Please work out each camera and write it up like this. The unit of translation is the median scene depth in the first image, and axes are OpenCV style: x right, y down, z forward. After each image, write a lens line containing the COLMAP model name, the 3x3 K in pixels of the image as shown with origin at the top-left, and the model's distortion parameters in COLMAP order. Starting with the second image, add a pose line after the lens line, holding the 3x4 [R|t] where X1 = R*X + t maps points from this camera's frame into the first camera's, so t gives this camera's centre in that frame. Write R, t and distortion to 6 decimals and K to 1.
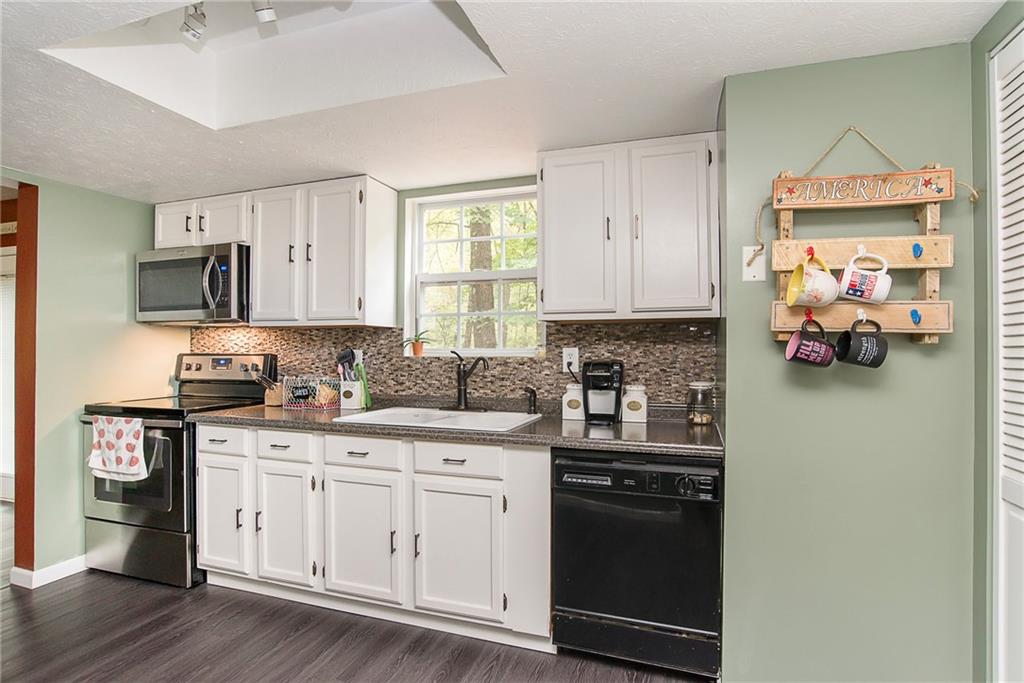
lens RADIAL K [[515.7, 0, 514.0], [0, 515.7, 344.5], [0, 0, 1]] dist [-0.065892, 0.027091]
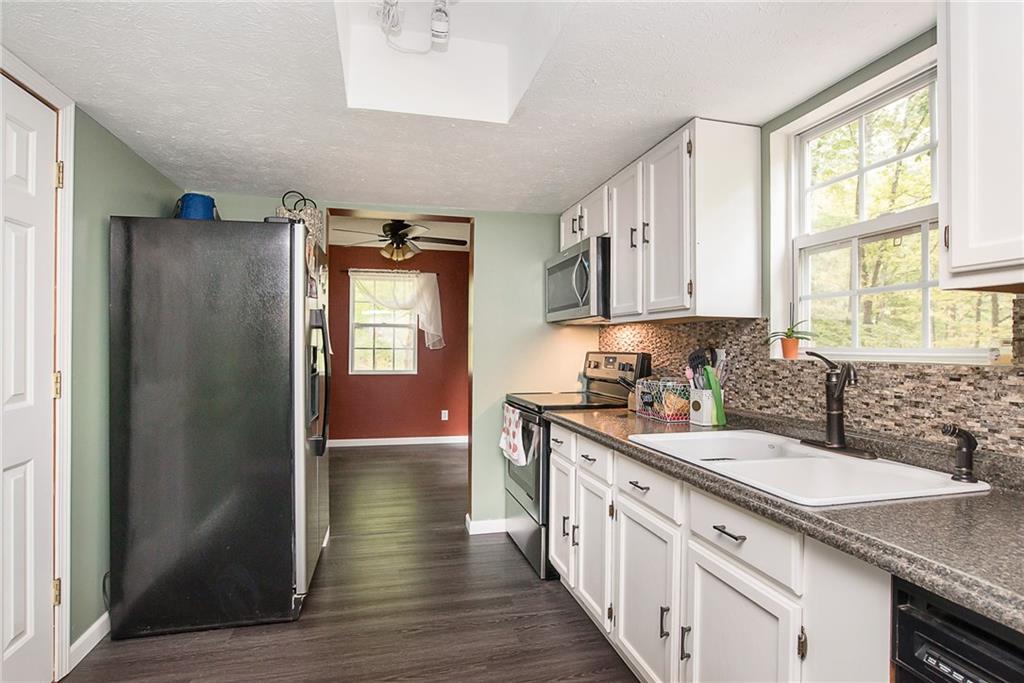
lens RADIAL K [[515.7, 0, 514.0], [0, 515.7, 344.5], [0, 0, 1]] dist [-0.065892, 0.027091]
pose [[0.549594, -0.000662, -0.835432, 0.174846], [0.002414, 0.999997, 0.000796, 0.002463], [0.835428, -0.002454, 0.549594, 0.337626]]
